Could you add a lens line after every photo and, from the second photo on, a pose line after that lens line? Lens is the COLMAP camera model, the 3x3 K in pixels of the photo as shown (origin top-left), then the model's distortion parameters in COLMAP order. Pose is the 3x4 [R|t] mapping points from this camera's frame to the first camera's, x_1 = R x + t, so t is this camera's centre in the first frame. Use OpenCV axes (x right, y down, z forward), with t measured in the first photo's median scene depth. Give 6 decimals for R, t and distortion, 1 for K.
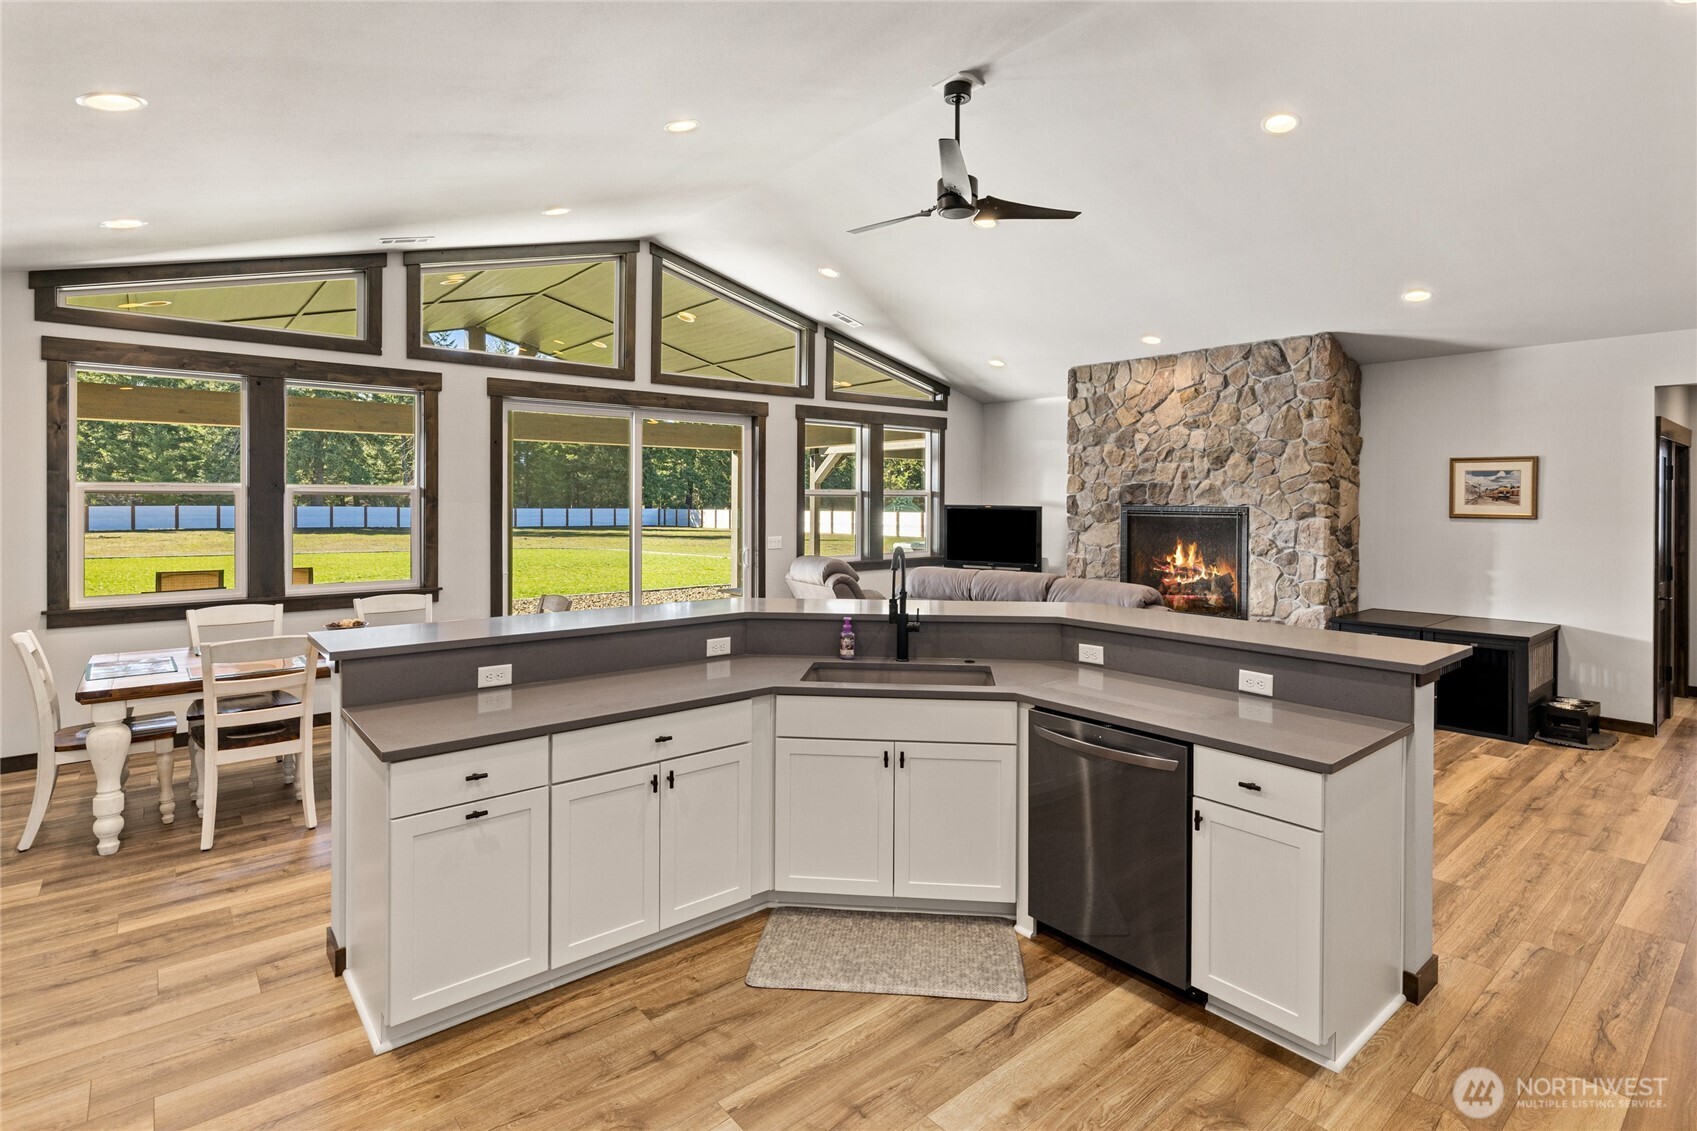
lens RADIAL K [[831.0, 0, 835.9], [0, 831.0, 498.5], [0, 0, 1]] dist [-0.001004, 0.000720]
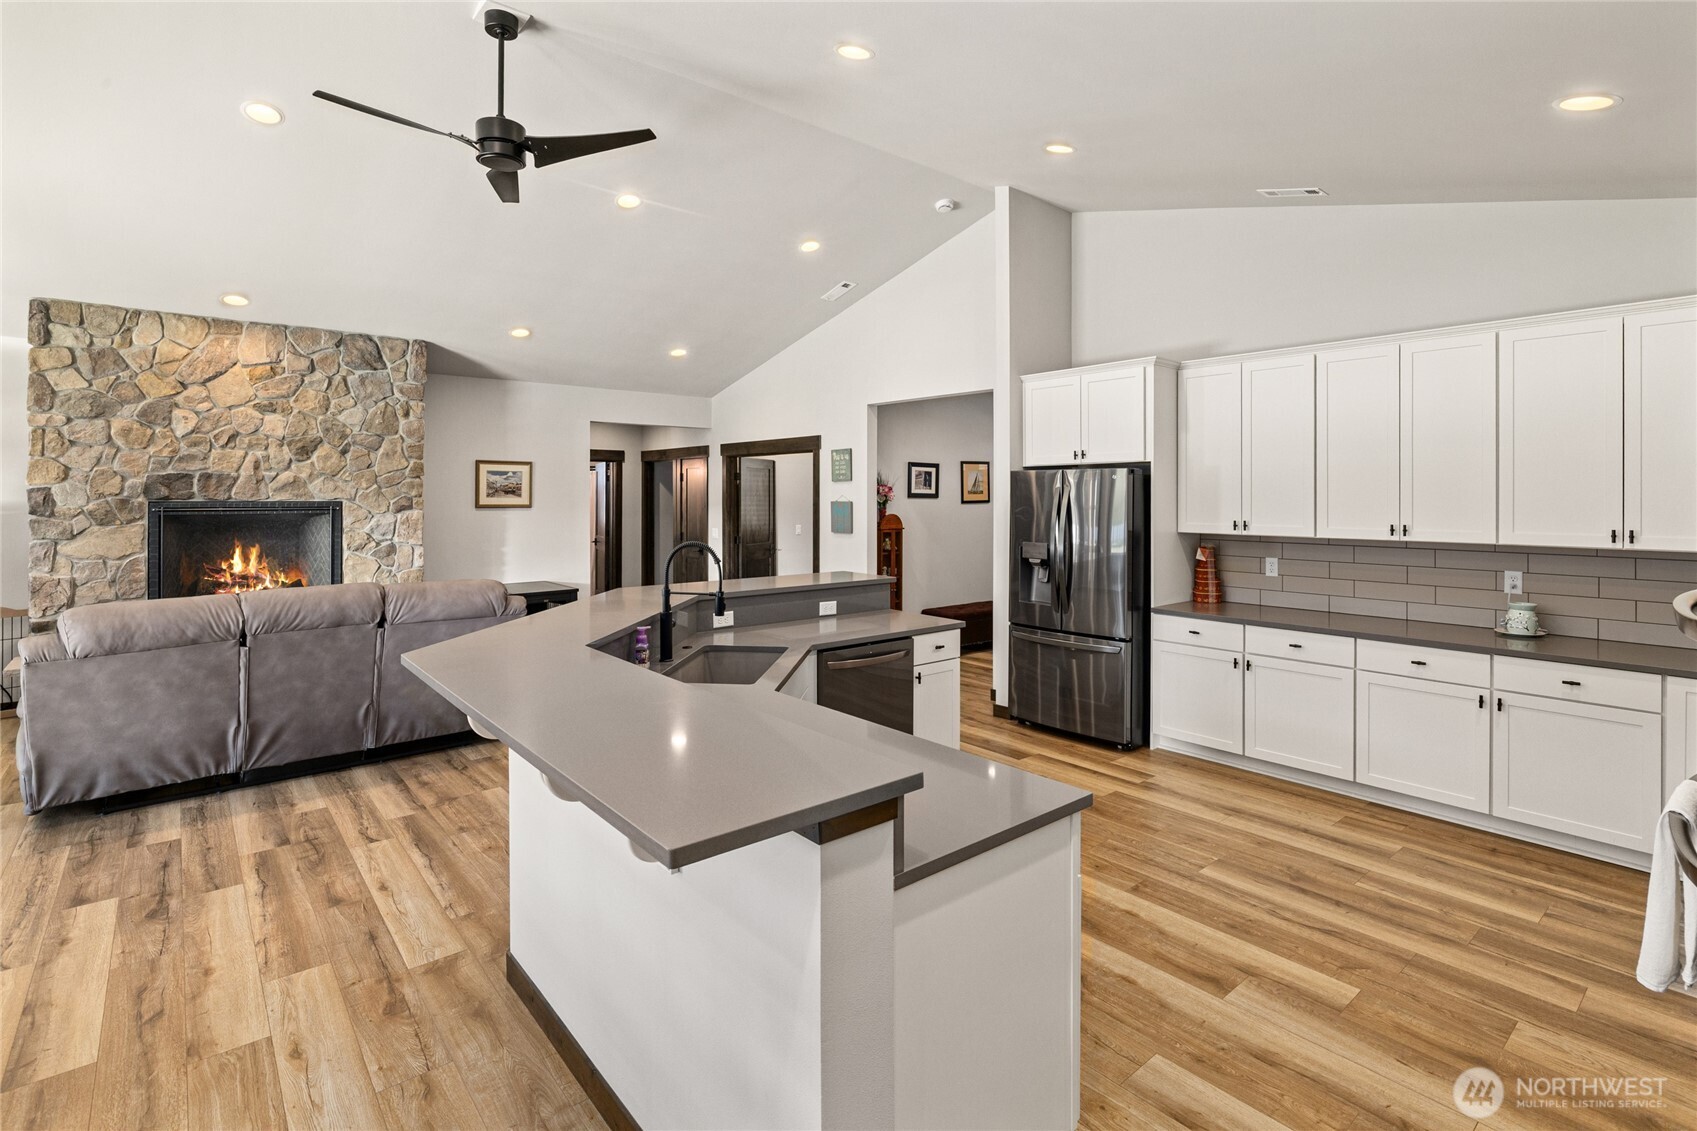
lens RADIAL K [[831.0, 0, 835.9], [0, 831.0, 498.5], [0, 0, 1]] dist [-0.001004, 0.000720]
pose [[0.003962, -0.006754, 0.999969, -0.445867], [0.000091, 0.999977, 0.006754, 0.000659], [-0.999992, 0.000065, 0.003963, 0.401606]]
